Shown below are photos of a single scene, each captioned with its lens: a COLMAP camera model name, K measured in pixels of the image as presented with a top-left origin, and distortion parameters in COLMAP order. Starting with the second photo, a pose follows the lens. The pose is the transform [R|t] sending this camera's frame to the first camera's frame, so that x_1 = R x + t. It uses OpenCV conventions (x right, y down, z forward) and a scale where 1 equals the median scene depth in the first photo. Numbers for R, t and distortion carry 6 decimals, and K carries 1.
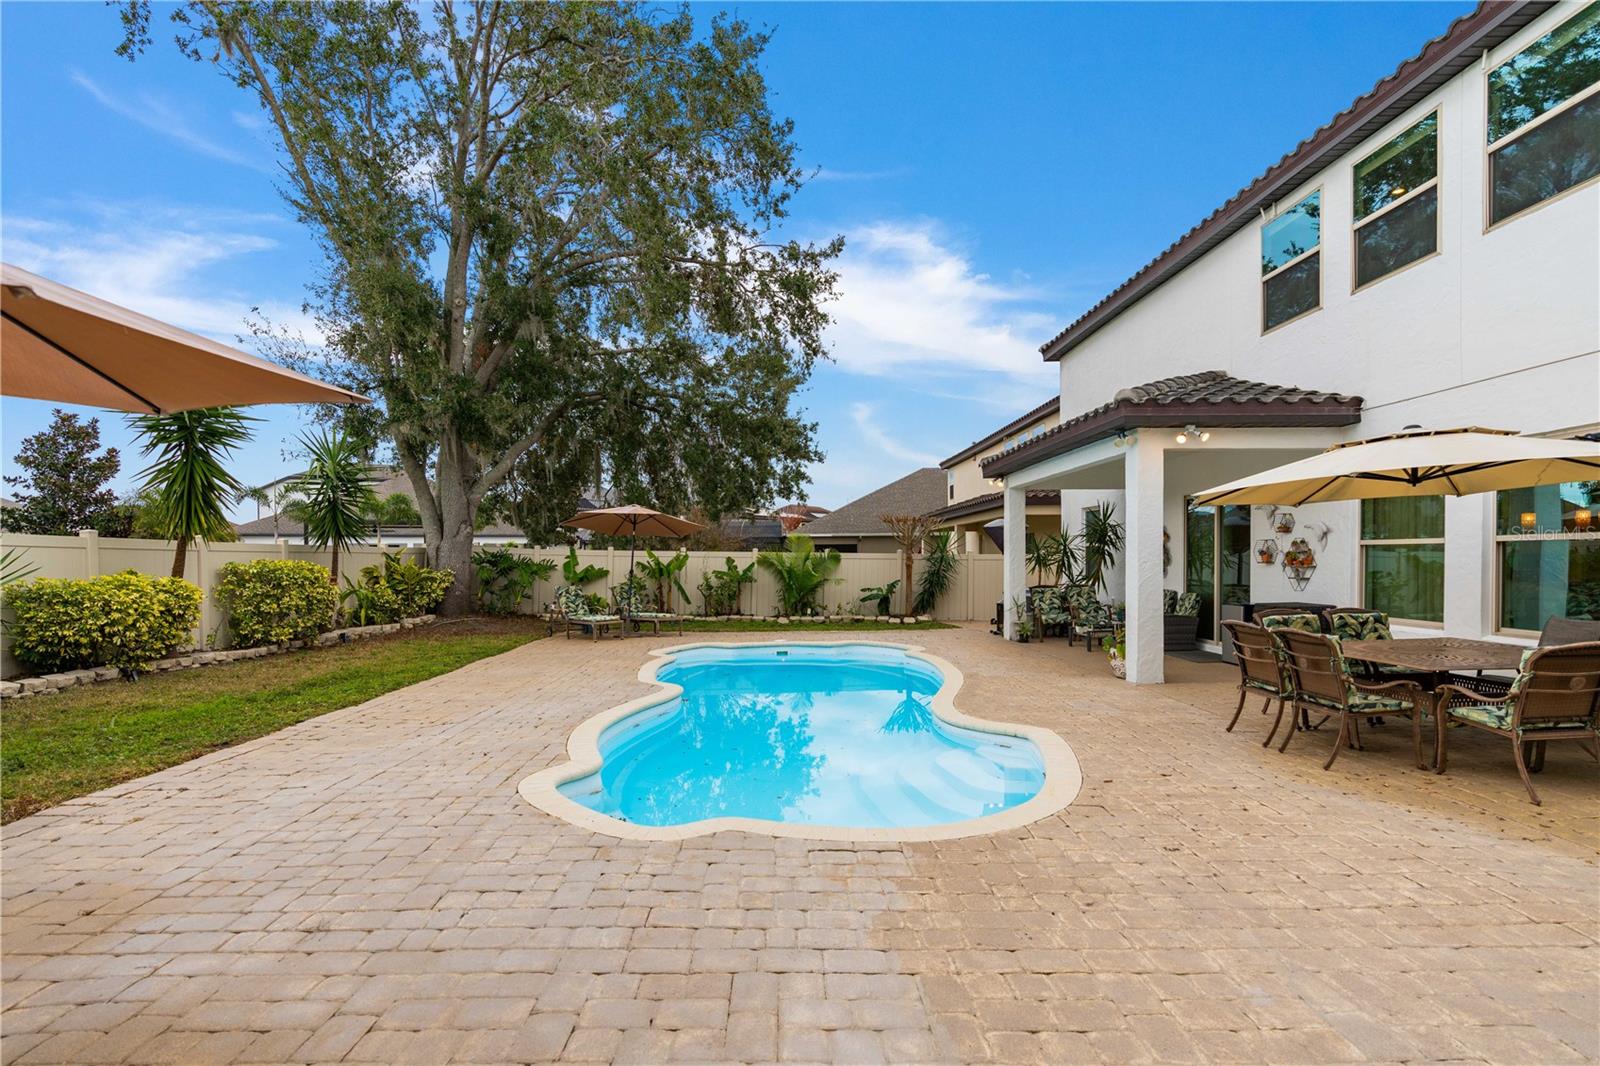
lens RADIAL K [[750.8, 0, 783.4], [0, 750.8, 562.3], [0, 0, 1]] dist [-0.003481, -0.000157]
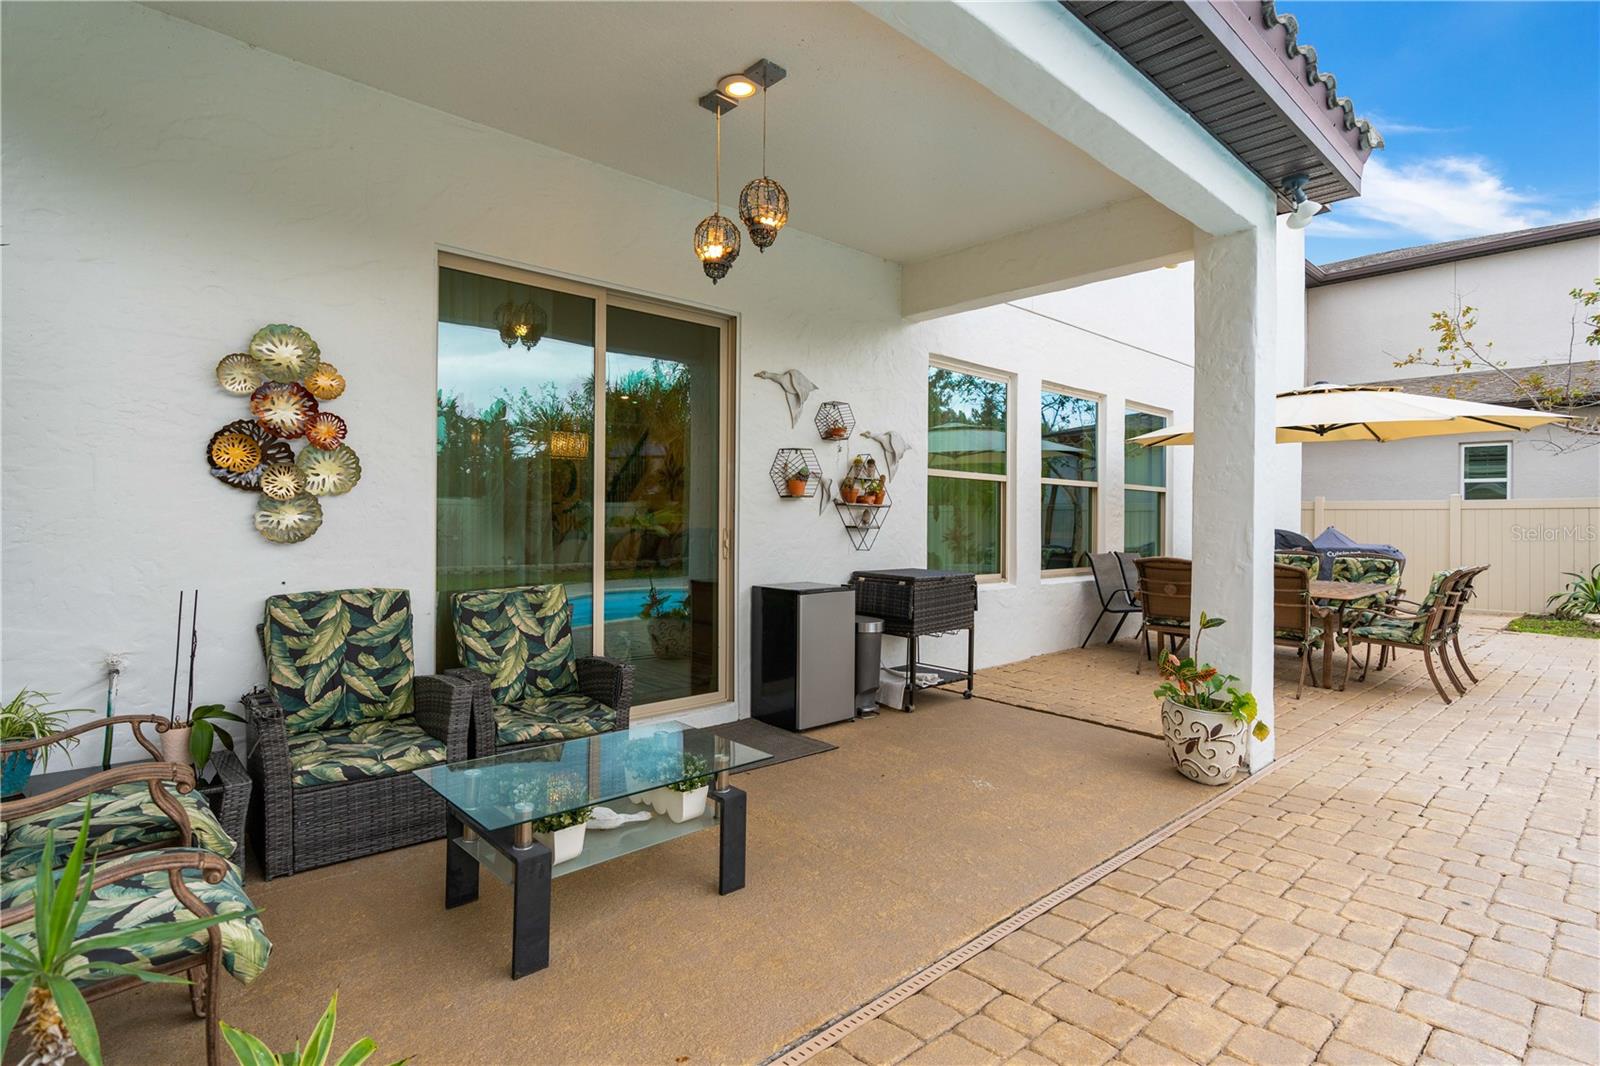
lens RADIAL K [[788.6, 0, 802.4], [0, 788.6, 526.4], [0, 0, 1]] dist [-0.002882, -0.000396]
pose [[-0.681706, -0.005998, 0.731602, 0.171810], [-0.002780, 0.999980, 0.005608, 0.010371], [-0.731621, 0.001789, -0.681709, 0.845445]]
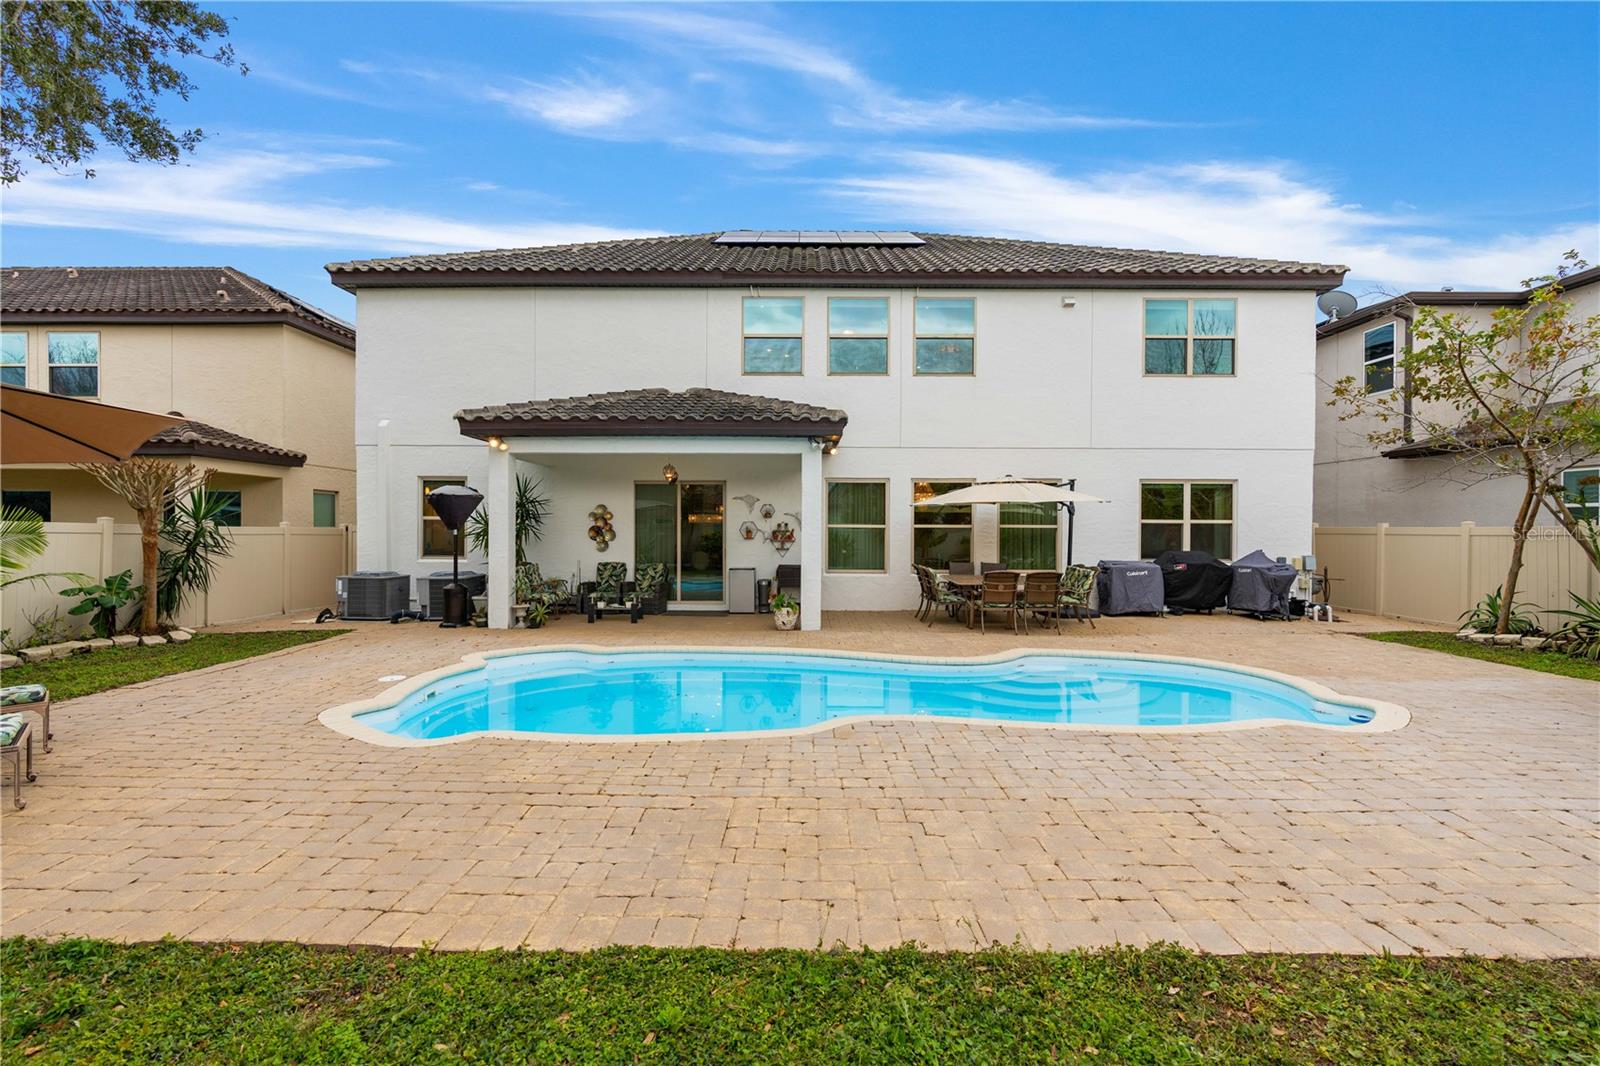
lens RADIAL K [[729.7, 0, 798.7], [0, 729.7, 538.3], [0, 0, 1]] dist [-0.006154, 0.000623]
pose [[0.010307, -0.006674, 0.999925, -0.455184], [-0.001270, 0.999977, 0.006688, -0.005450], [-0.999946, -0.001339, 0.010298, 0.562486]]
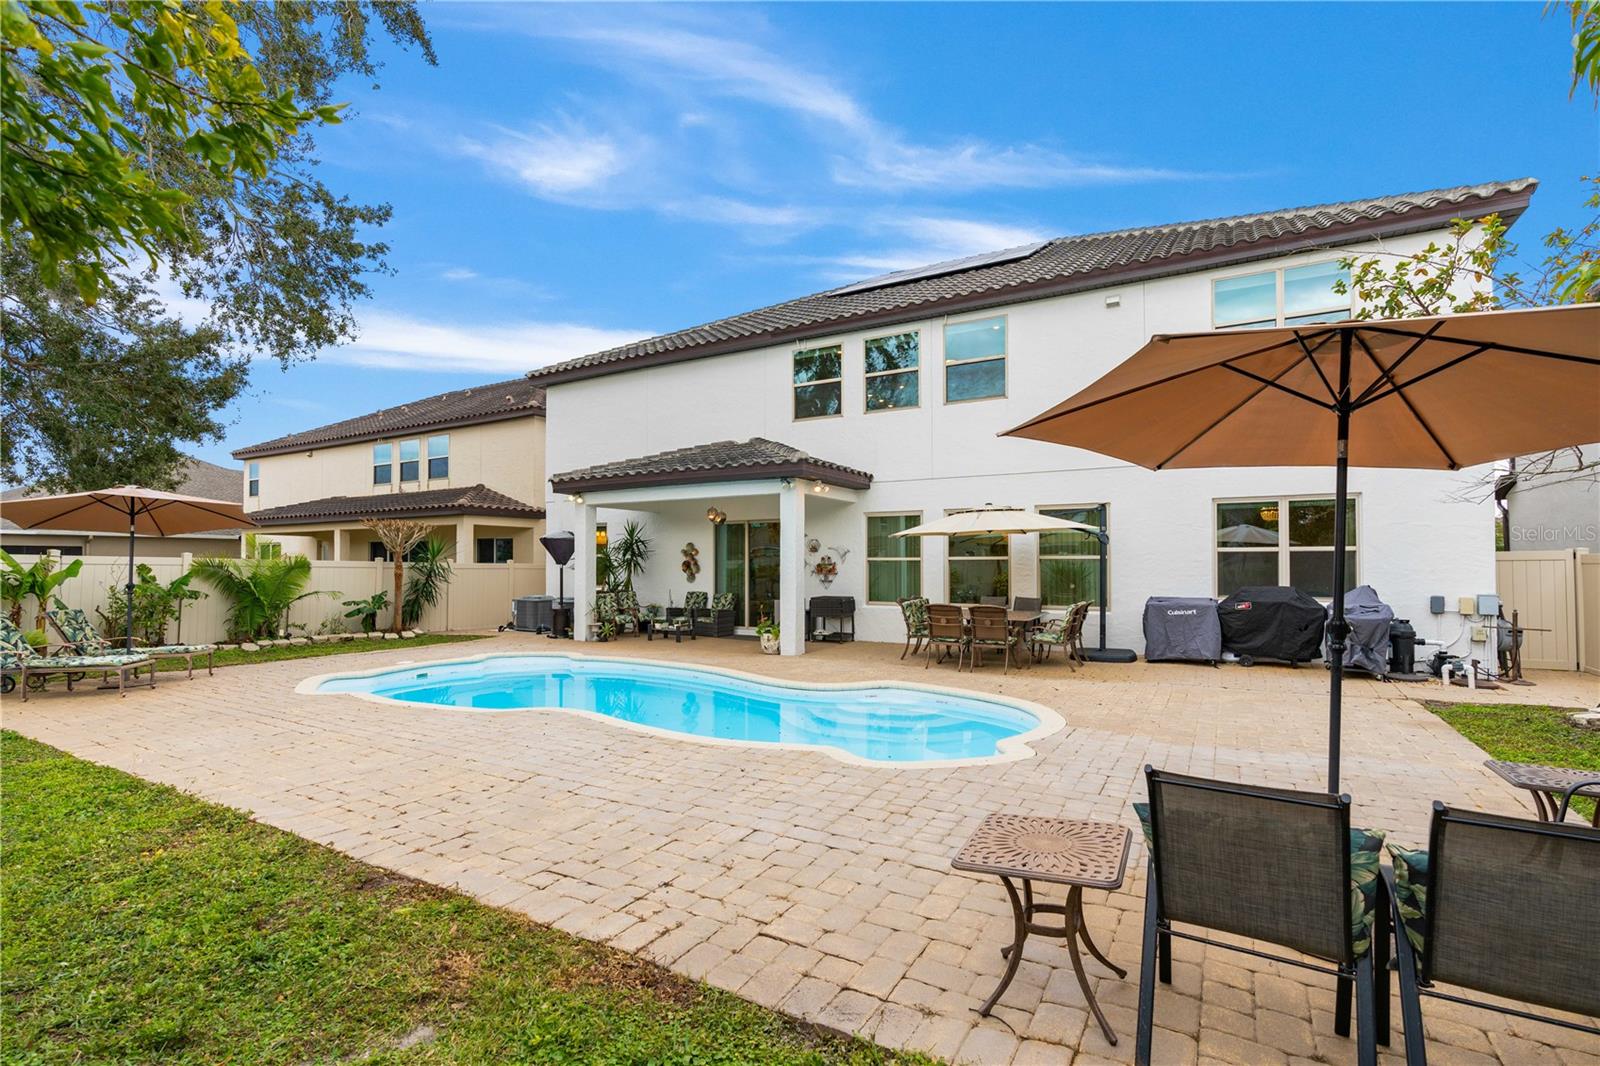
lens RADIAL K [[742.3, 0, 777.6], [0, 742.3, 558.5], [0, 0, 1]] dist [-0.013482, 0.000132]
pose [[0.515262, 0.012320, 0.856944, -0.422369], [0.001181, 0.999886, -0.015086, -0.001439], [-0.857032, 0.008786, 0.515188, 0.163128]]
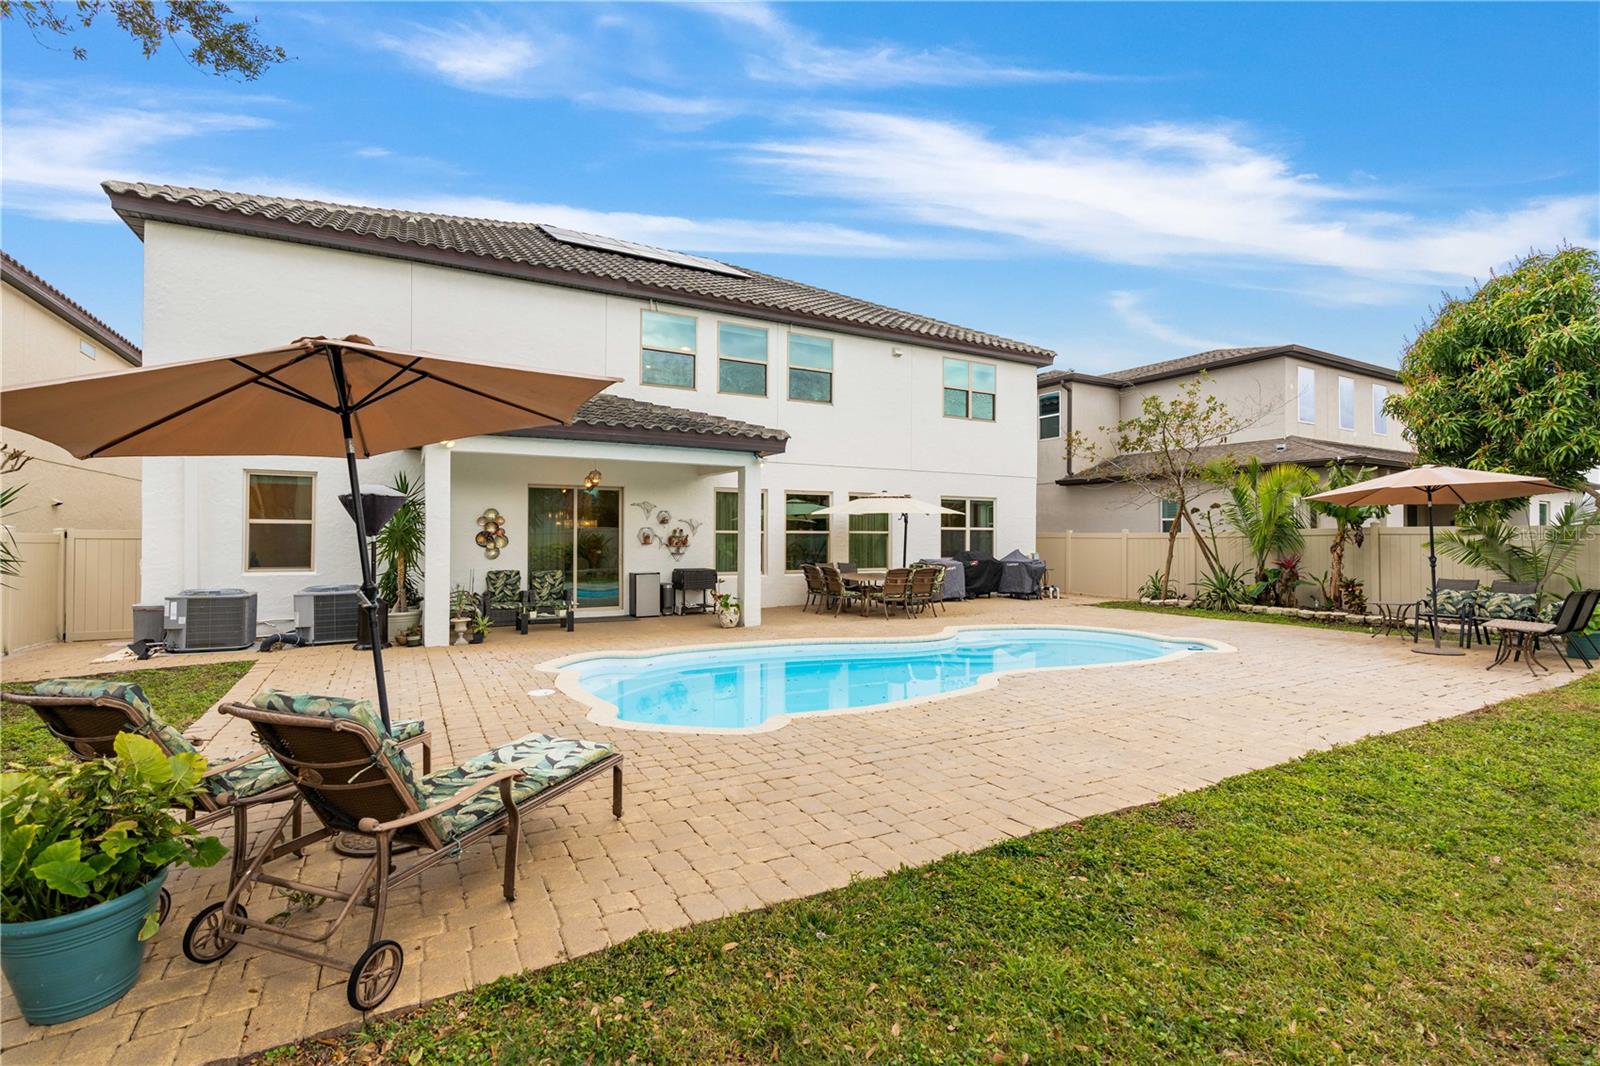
lens RADIAL K [[729.7, 0, 798.7], [0, 729.7, 538.3], [0, 0, 1]] dist [-0.006154, 0.000623]
pose [[-0.488901, 0.000510, 0.872339, -0.457422], [0.002353, 0.999997, 0.000734, -0.006386], [-0.872336, 0.002411, -0.488901, 0.902702]]
